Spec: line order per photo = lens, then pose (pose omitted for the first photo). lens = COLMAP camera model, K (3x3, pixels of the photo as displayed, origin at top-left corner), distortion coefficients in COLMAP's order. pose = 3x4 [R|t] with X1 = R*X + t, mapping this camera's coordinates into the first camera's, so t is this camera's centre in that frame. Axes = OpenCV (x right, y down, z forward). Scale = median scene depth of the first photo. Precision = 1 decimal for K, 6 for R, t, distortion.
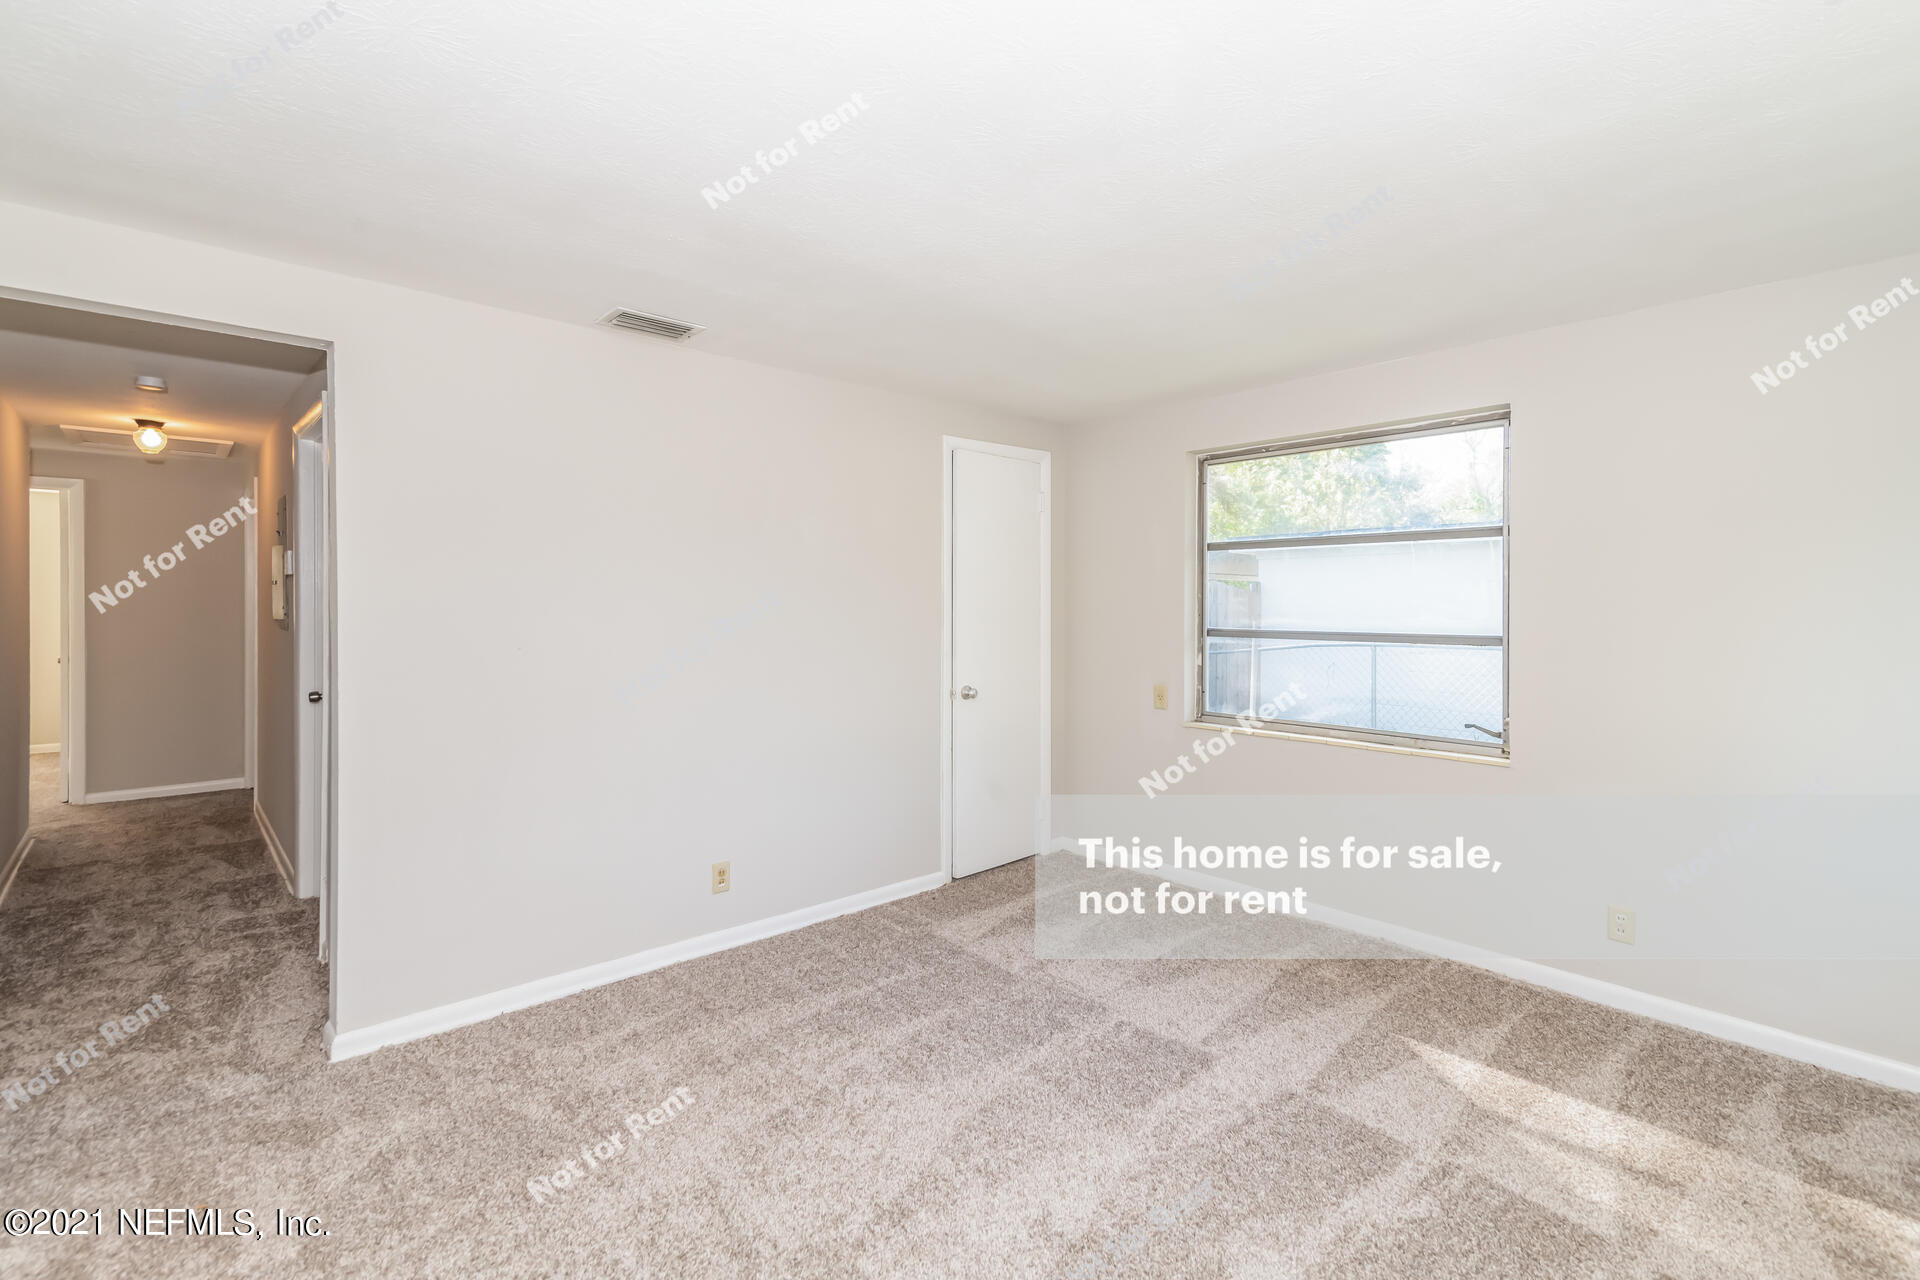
lens RADIAL K [[893.1, 0, 960.4], [0, 893.1, 618.1], [0, 0, 1]] dist [0.024515, -0.001682]
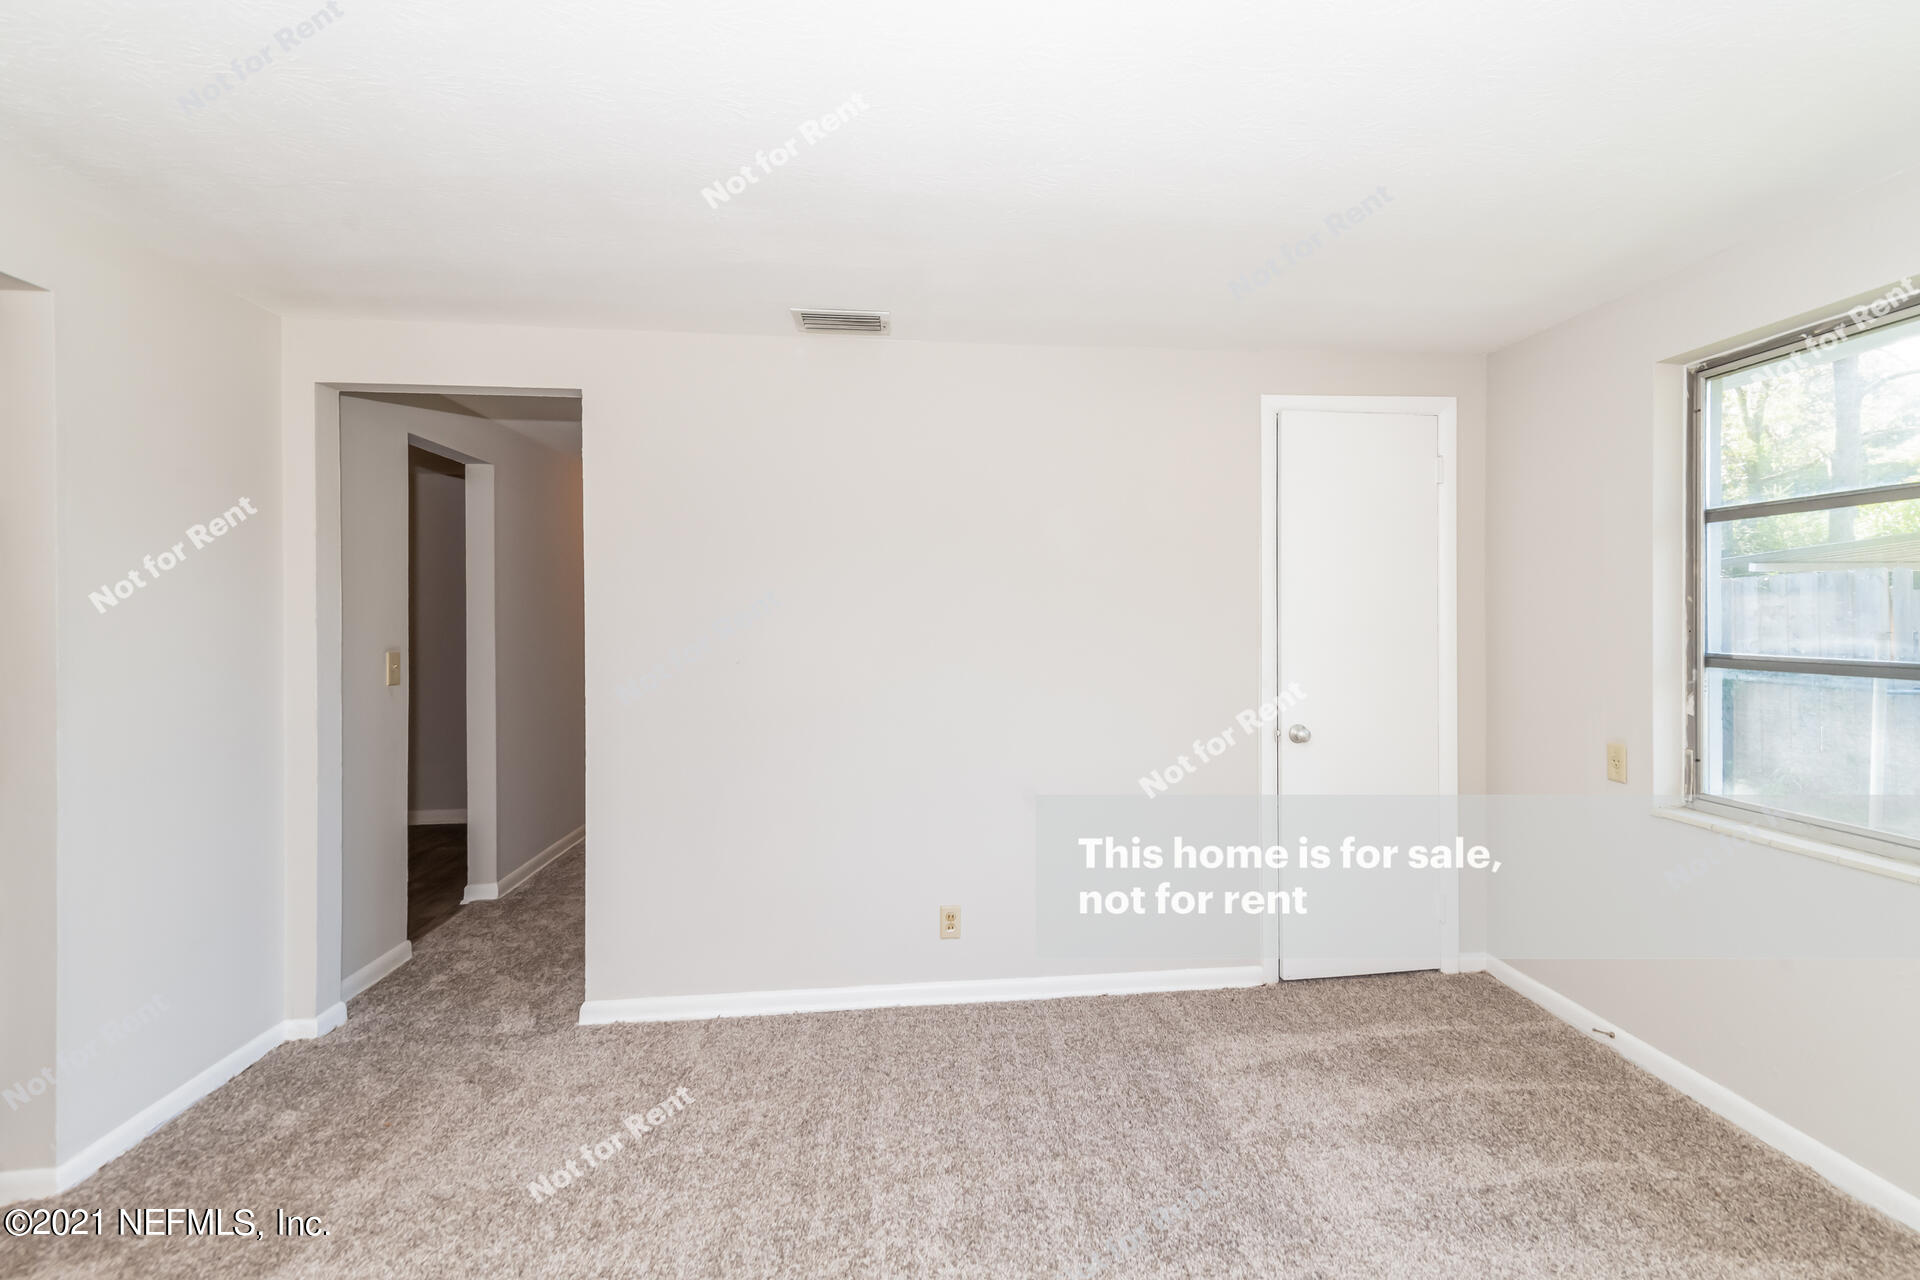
lens RADIAL K [[924.4, 0, 972.9], [0, 924.4, 626.9], [0, 0, 1]] dist [0.018228, -0.000998]
pose [[0.813627, -0.000433, -0.581388, 0.264091], [-0.003069, 0.999983, -0.005041, -0.001863], [0.581380, 0.005886, 0.813611, 0.233126]]
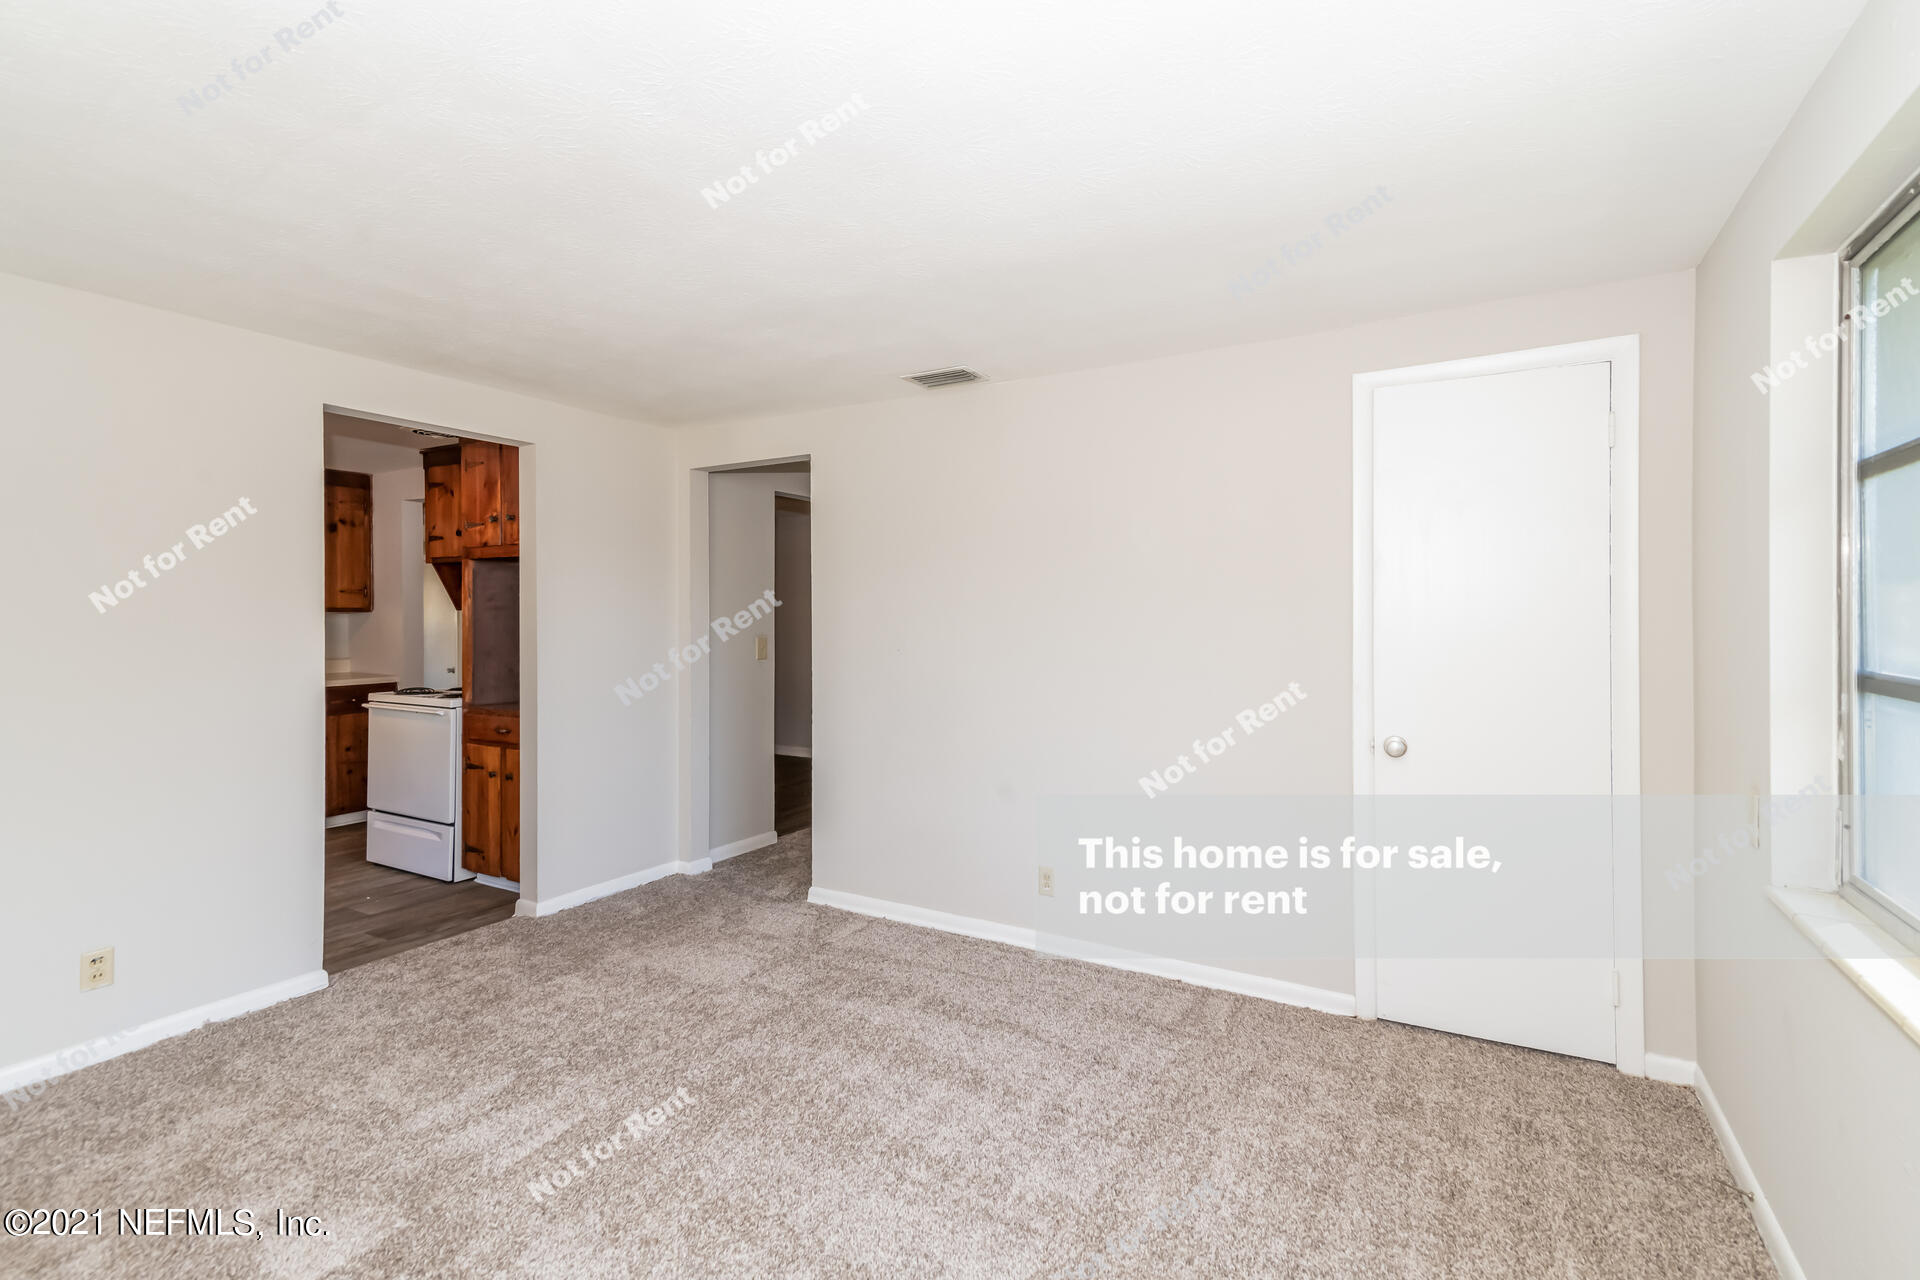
lens RADIAL K [[893.1, 0, 960.4], [0, 893.1, 618.1], [0, 0, 1]] dist [0.024515, -0.001682]
pose [[0.286484, 0.000520, -0.958085, 0.625005], [-0.012262, 0.999920, -0.003124, -0.007480], [0.958007, 0.012643, 0.286467, 0.551364]]
